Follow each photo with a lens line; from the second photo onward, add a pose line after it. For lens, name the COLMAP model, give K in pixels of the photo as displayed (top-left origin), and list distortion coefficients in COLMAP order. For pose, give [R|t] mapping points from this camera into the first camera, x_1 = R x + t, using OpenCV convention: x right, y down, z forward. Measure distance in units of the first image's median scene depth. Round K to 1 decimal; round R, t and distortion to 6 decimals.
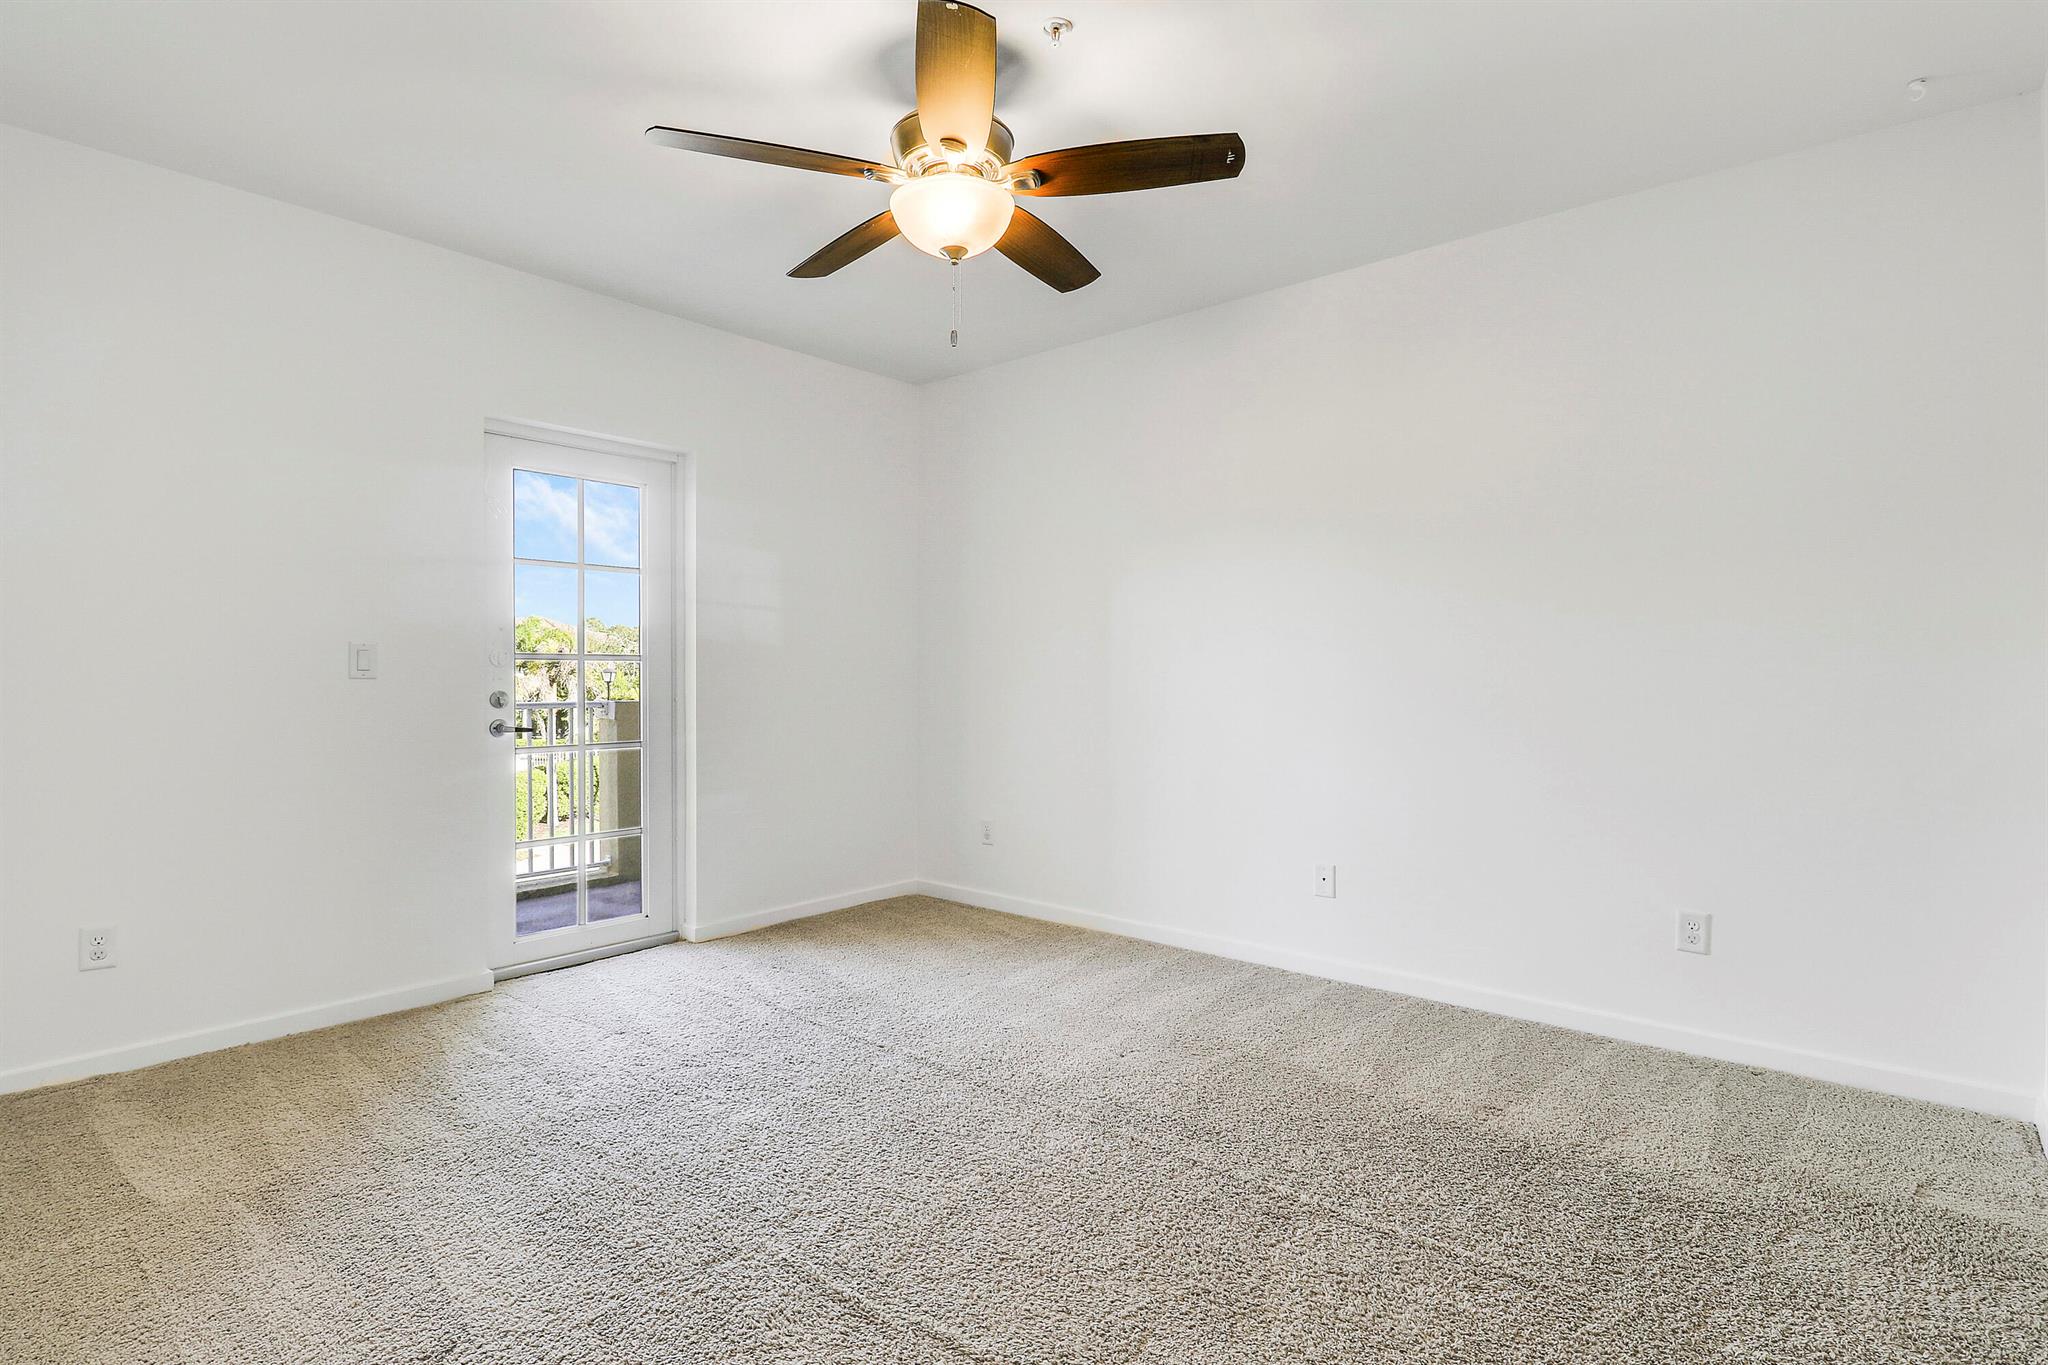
lens RADIAL K [[994.3, 0, 1024.0], [0, 994.3, 682.5], [0, 0, 1]] dist [-0.002380, -0.000758]
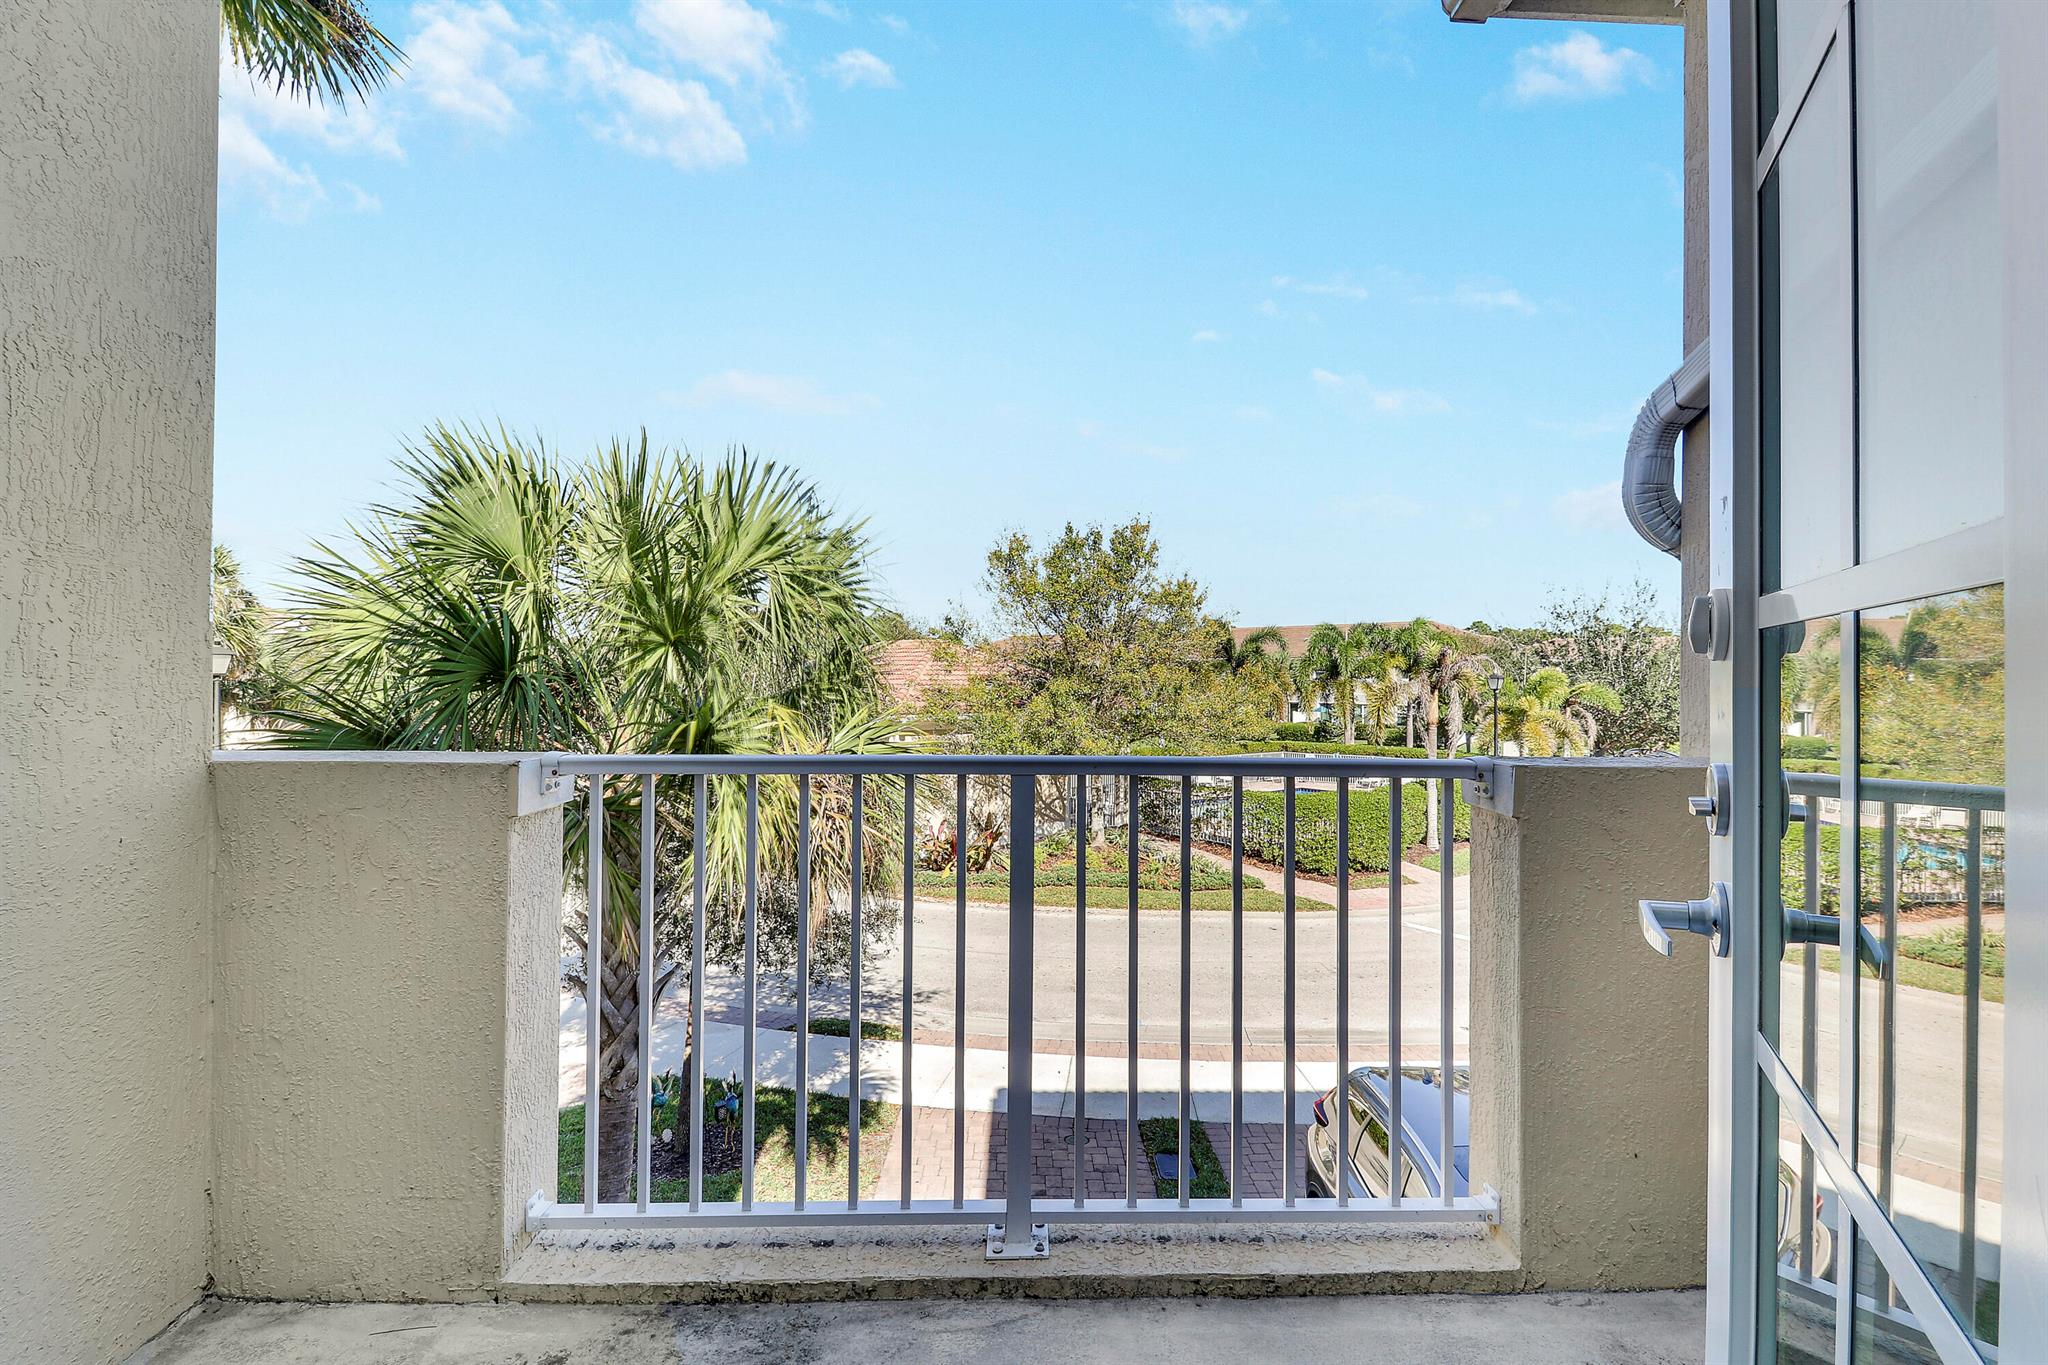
lens RADIAL K [[994.3, 0, 1024.0], [0, 994.3, 682.5], [0, 0, 1]] dist [-0.002380, -0.000758]
pose [[0.667613, -0.000691, -0.744509, -0.074744], [-0.003496, 0.999986, -0.004063, -0.001173], [0.744501, 0.005315, 0.667601, 0.179835]]
